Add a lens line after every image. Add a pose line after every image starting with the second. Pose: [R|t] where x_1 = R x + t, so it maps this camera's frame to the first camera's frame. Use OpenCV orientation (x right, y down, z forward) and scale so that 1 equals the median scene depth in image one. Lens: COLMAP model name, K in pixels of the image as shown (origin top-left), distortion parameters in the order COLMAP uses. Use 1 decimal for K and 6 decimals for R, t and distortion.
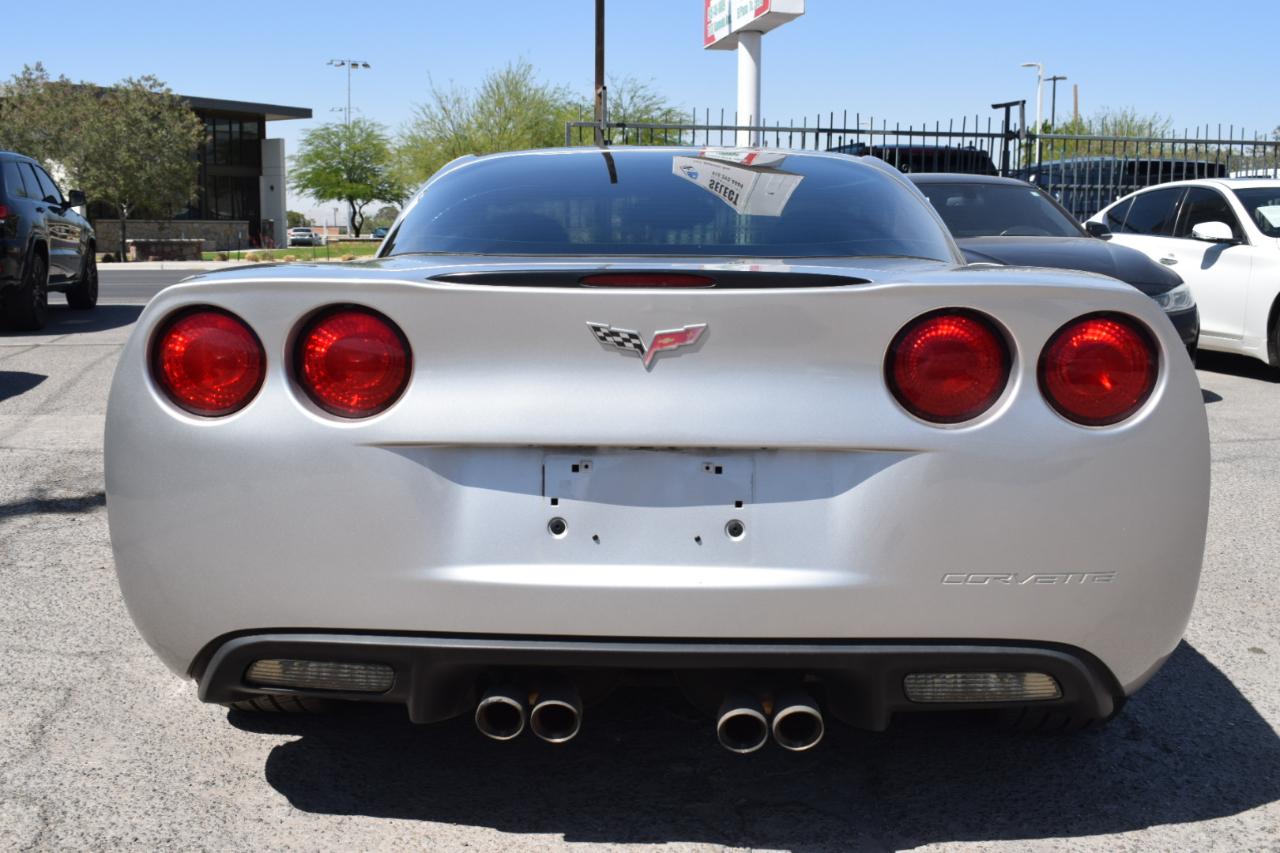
lens RADIAL K [[1381.8, 0, 631.3], [0, 1381.8, 418.7], [0, 0, 1]] dist [-0.054461, 0.000000]
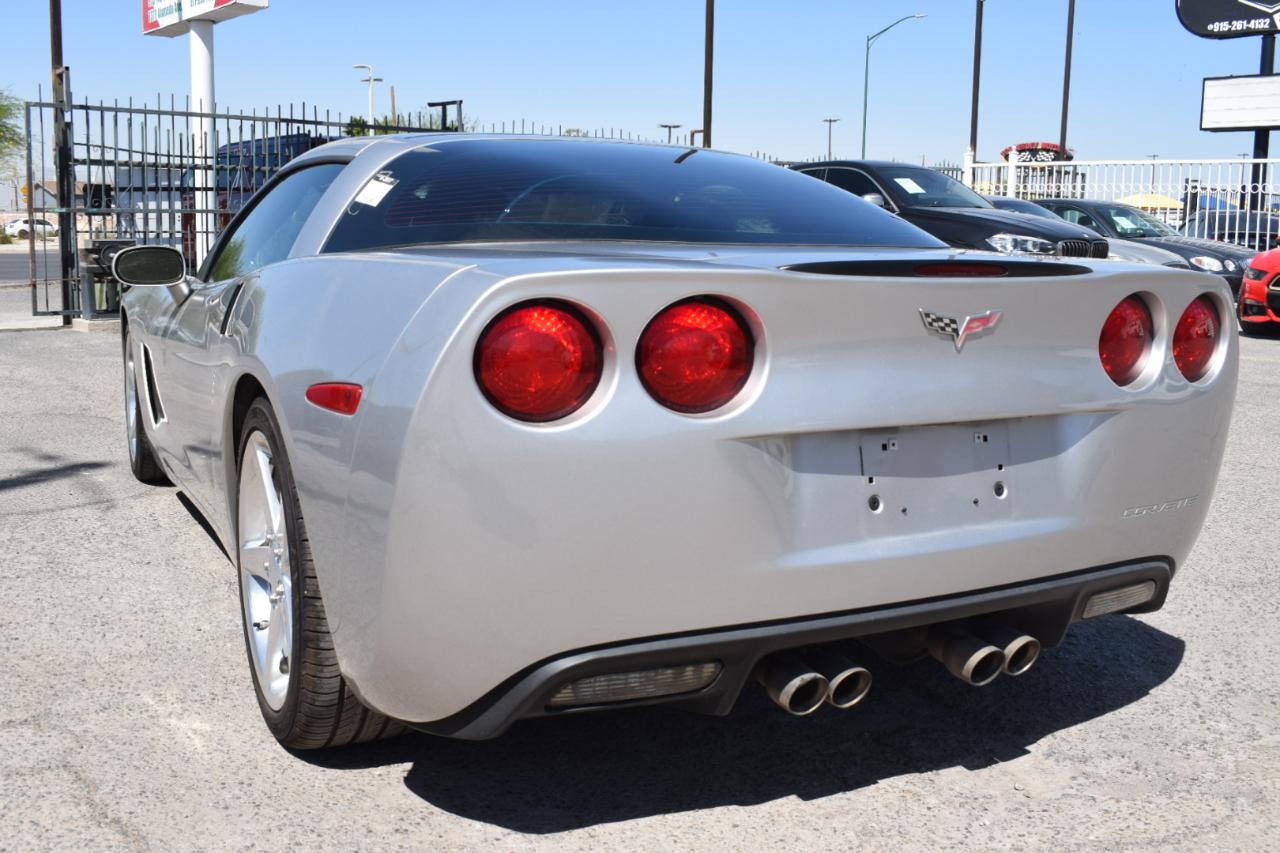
lens RADIAL K [[1266.6, 0, 640.7], [0, 1266.6, 426.2], [0, 0, 1]] dist [-0.111281, 0.000000]
pose [[0.856080, -0.067555, 0.512409, -0.694434], [0.052068, 0.997650, 0.044539, -0.032825], [-0.514213, -0.011448, 0.857586, 0.265996]]
